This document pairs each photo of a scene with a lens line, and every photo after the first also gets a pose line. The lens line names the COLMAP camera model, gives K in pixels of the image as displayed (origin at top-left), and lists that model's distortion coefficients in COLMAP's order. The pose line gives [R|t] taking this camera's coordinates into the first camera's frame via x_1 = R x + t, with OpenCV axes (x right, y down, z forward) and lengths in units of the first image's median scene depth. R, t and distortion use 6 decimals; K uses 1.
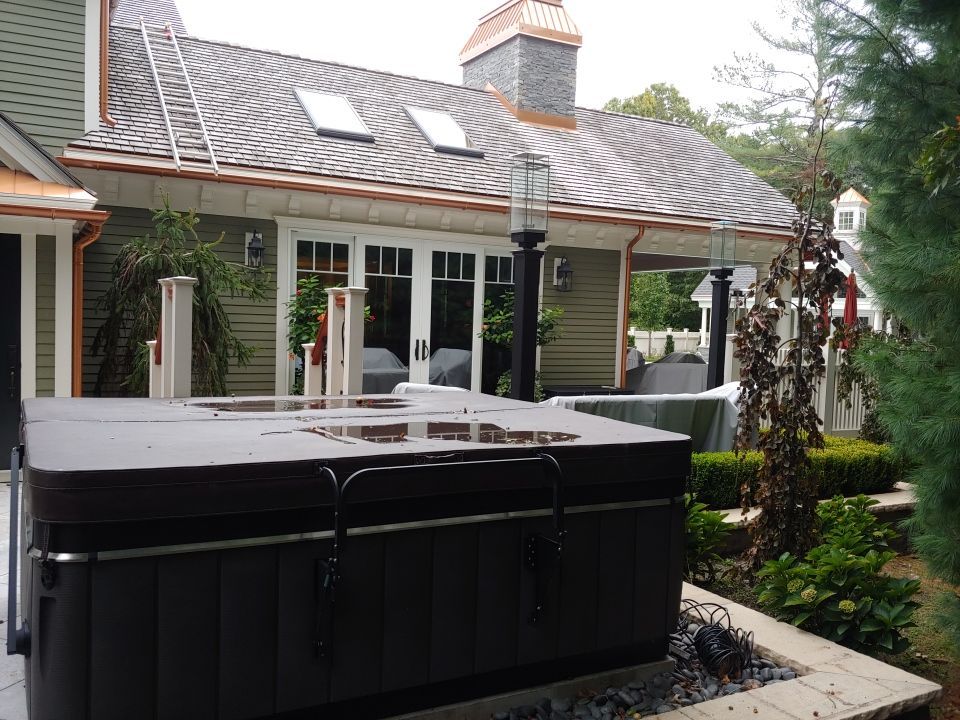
lens RADIAL K [[842.0, 0, 484.5], [0, 842.0, 365.8], [0, 0, 1]] dist [0.000996, -0.014659]
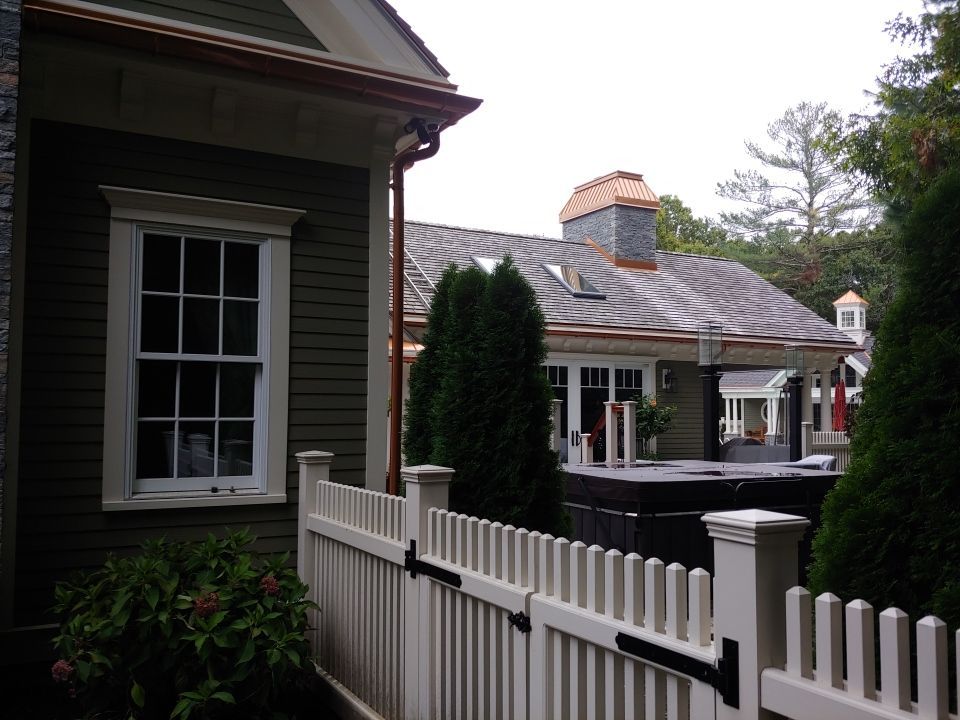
lens RADIAL K [[835.4, 0, 480.0], [0, 835.4, 360.0], [0, 0, 1]] dist [0.008358, -0.003378]
pose [[0.999663, -0.025823, 0.002569, -0.160373], [0.025946, 0.992839, -0.116612, 0.006671], [0.000461, 0.116640, 0.993174, -0.266193]]
